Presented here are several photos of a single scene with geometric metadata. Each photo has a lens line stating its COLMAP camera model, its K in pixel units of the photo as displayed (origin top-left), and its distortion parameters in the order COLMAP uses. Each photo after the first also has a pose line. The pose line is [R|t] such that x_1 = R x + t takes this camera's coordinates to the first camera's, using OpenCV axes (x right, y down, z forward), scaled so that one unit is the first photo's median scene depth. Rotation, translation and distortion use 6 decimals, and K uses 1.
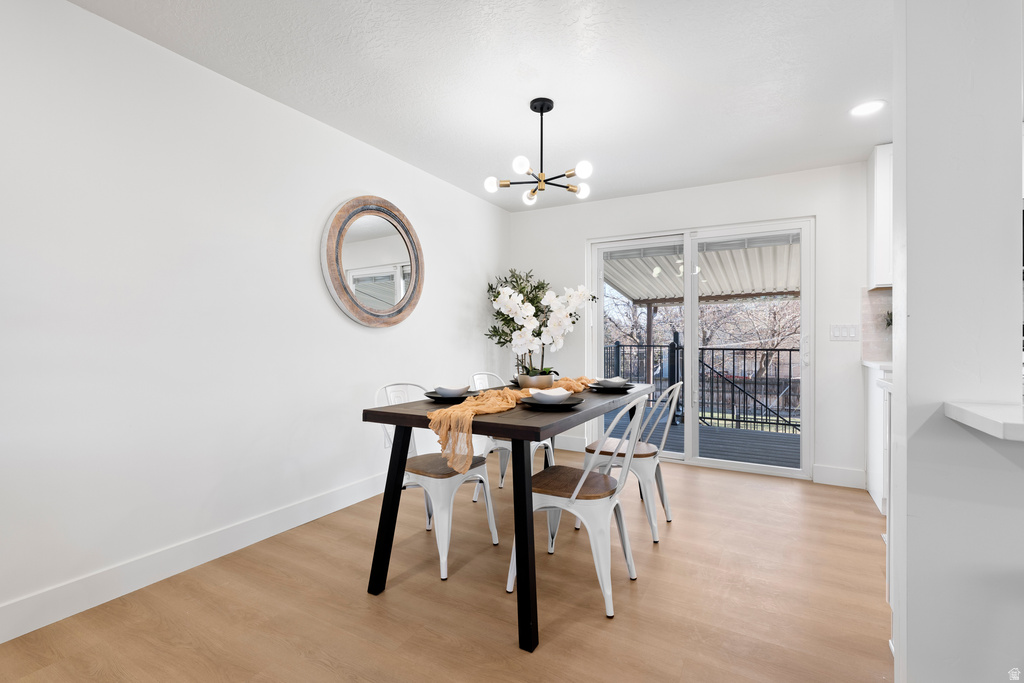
lens RADIAL K [[464.9, 0, 510.3], [0, 464.9, 339.3], [0, 0, 1]] dist [0.022604, 0.000027]
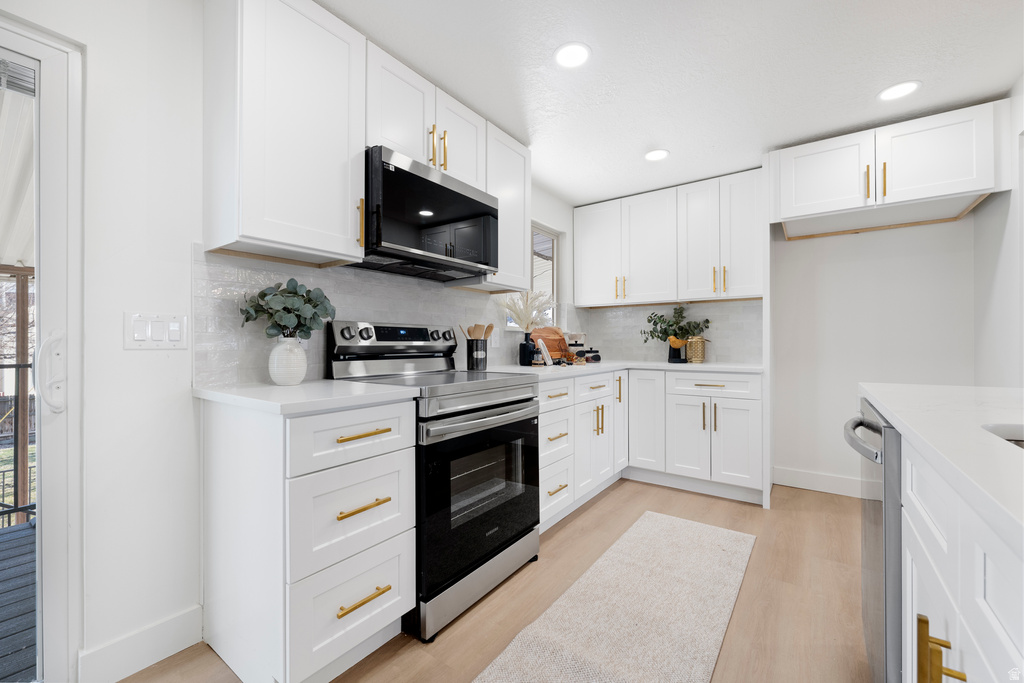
lens RADIAL K [[406.8, 0, 534.6], [0, 406.8, 341.3], [0, 0, 1]] dist [-0.012114, 0.000114]
pose [[0.125668, -0.000934, 0.992072, 0.411657], [0.001676, 0.999998, 0.000729, -0.004832], [-0.992071, 0.001571, 0.125669, 0.659515]]
